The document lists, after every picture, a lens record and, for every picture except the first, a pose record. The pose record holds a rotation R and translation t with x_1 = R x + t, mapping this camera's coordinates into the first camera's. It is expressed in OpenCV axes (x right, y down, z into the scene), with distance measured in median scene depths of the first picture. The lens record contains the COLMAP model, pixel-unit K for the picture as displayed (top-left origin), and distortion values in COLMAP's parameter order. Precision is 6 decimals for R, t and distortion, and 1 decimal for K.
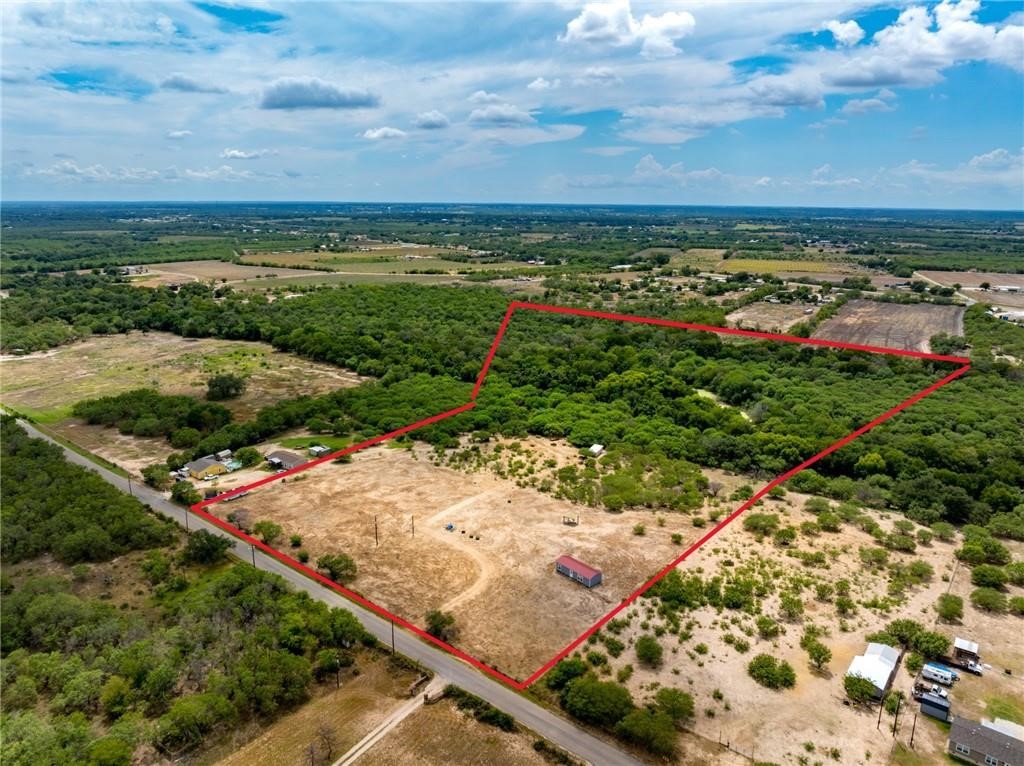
lens RADIAL K [[696.4, 0, 510.8], [0, 696.4, 380.4], [0, 0, 1]] dist [-0.028557, -0.000397]
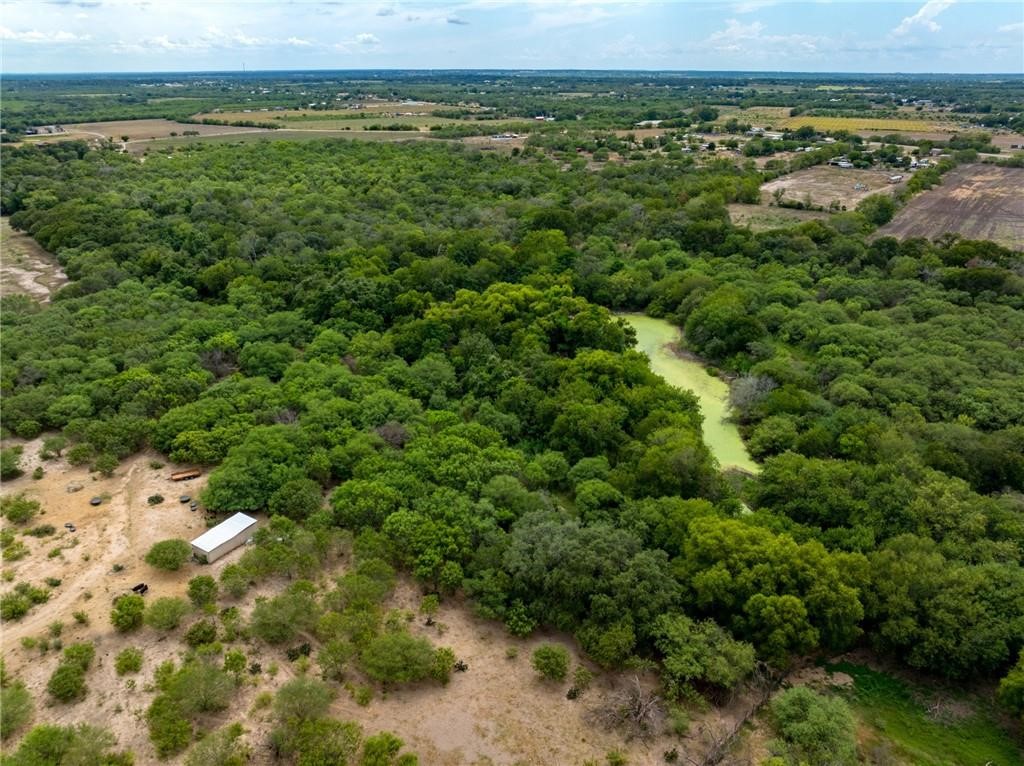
lens RADIAL K [[696.4, 0, 511.9], [0, 696.4, 386.7], [0, 0, 1]] dist [-0.028557, -0.000397]
pose [[0.996157, 0.030573, -0.082079, 0.122290], [-0.015435, 0.983712, 0.179086, -0.016748], [0.086217, -0.177130, 0.980404, 0.281368]]
